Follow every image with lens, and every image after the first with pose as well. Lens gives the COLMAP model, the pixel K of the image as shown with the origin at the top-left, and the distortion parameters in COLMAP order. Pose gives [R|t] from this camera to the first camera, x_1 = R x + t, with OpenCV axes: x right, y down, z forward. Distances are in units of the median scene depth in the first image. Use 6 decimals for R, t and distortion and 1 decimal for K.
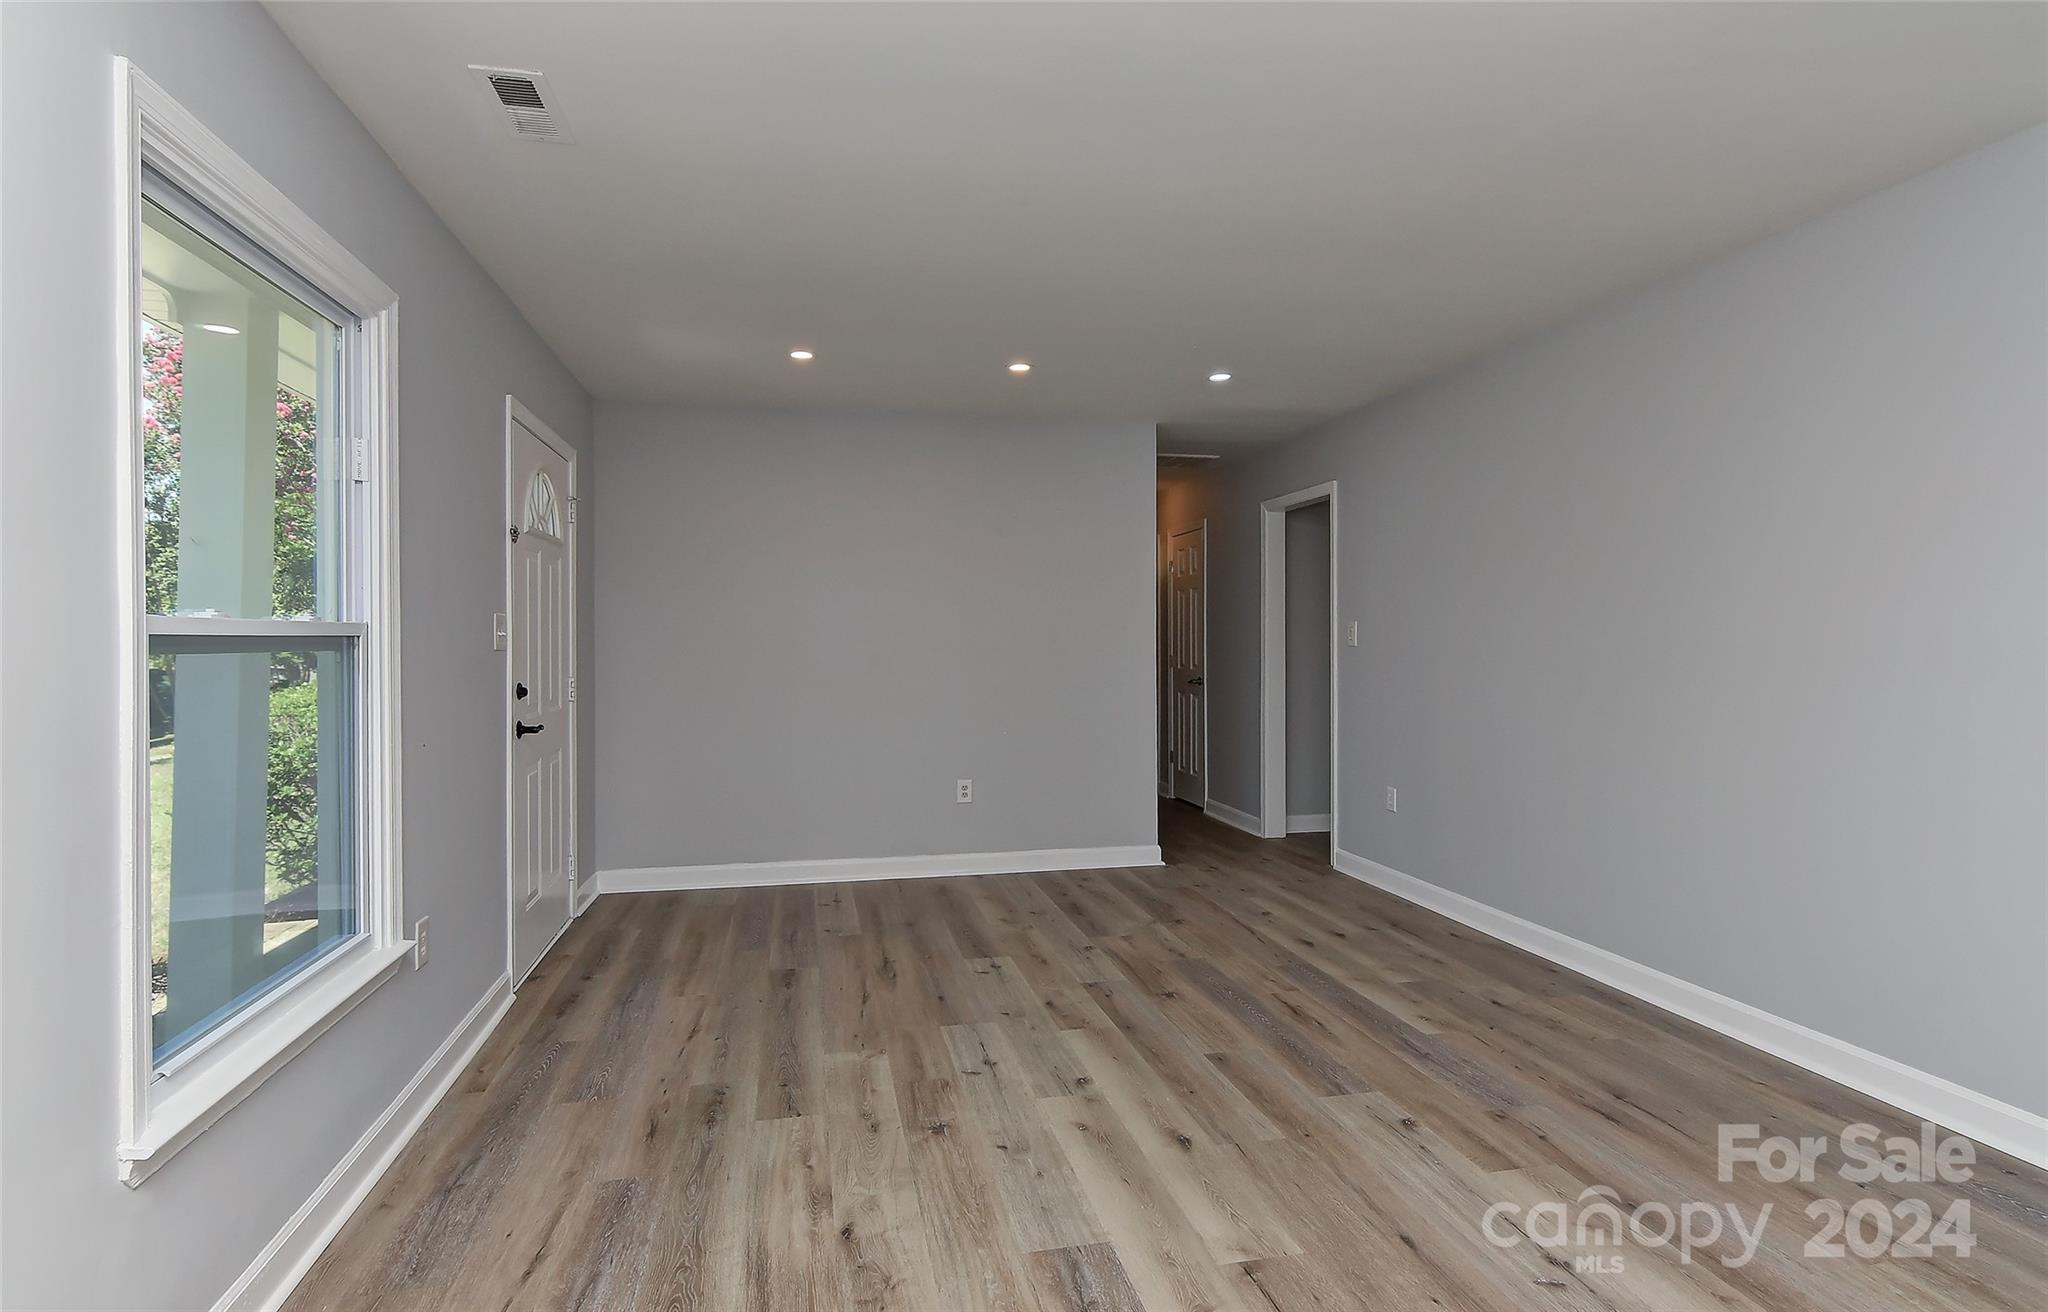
lens RADIAL K [[1011.3, 0, 977.5], [0, 1011.3, 639.6], [0, 0, 1]] dist [0.006006, -0.002779]
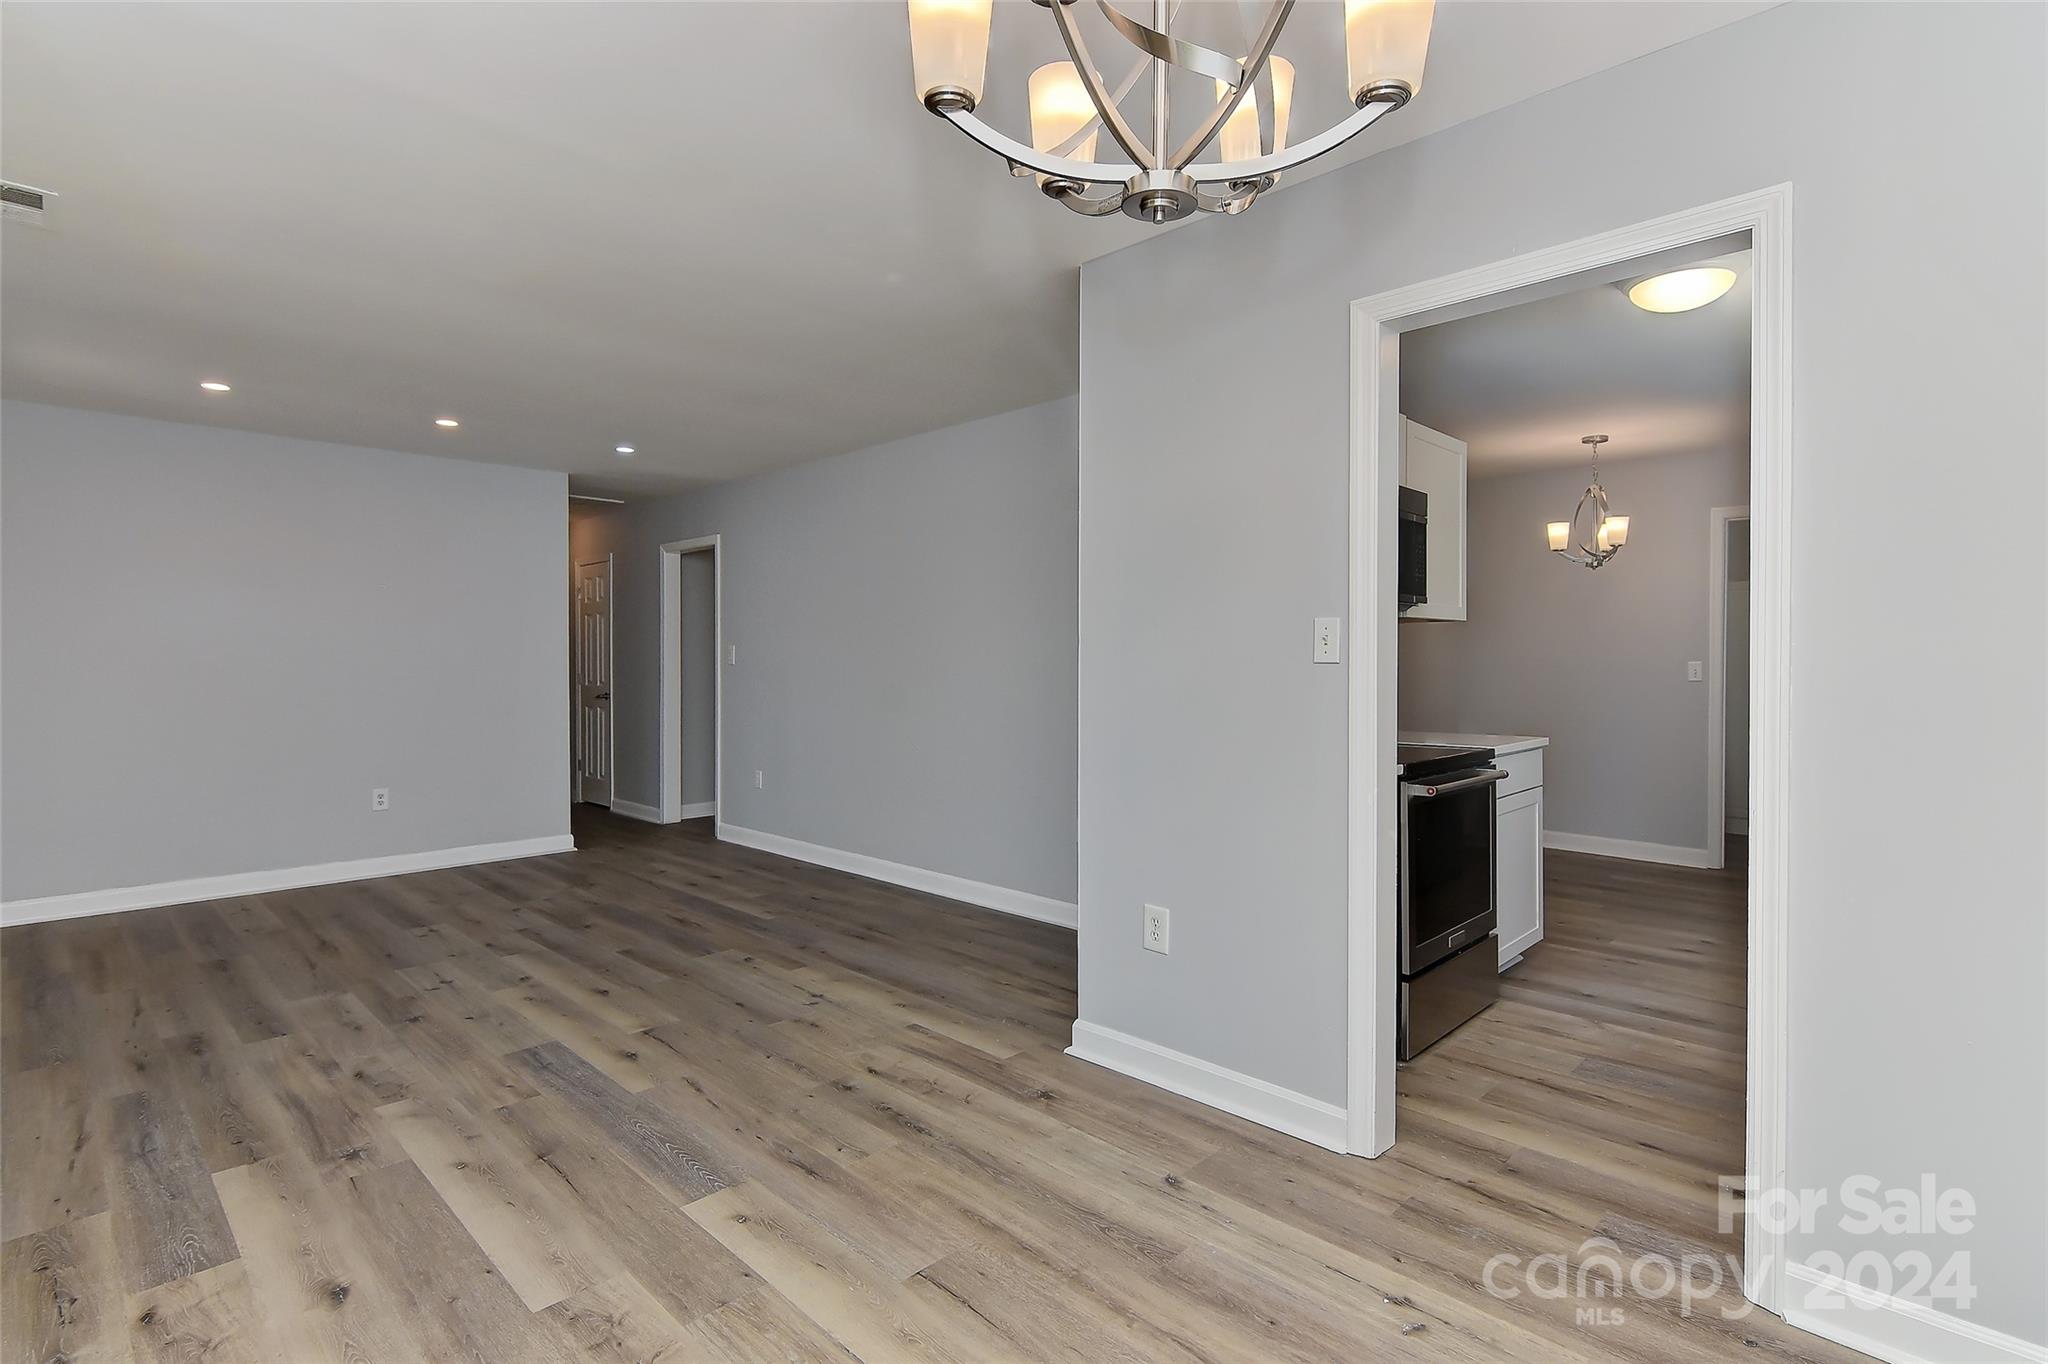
lens RADIAL K [[1024.3, 0, 1017.4], [0, 1024.3, 673.0], [0, 0, 1]] dist [-0.005894, 0.001412]
pose [[0.823105, -0.004914, 0.567868, -0.113019], [-0.003219, 0.999906, 0.013318, -0.003313], [-0.567880, -0.012790, 0.823012, -0.446629]]
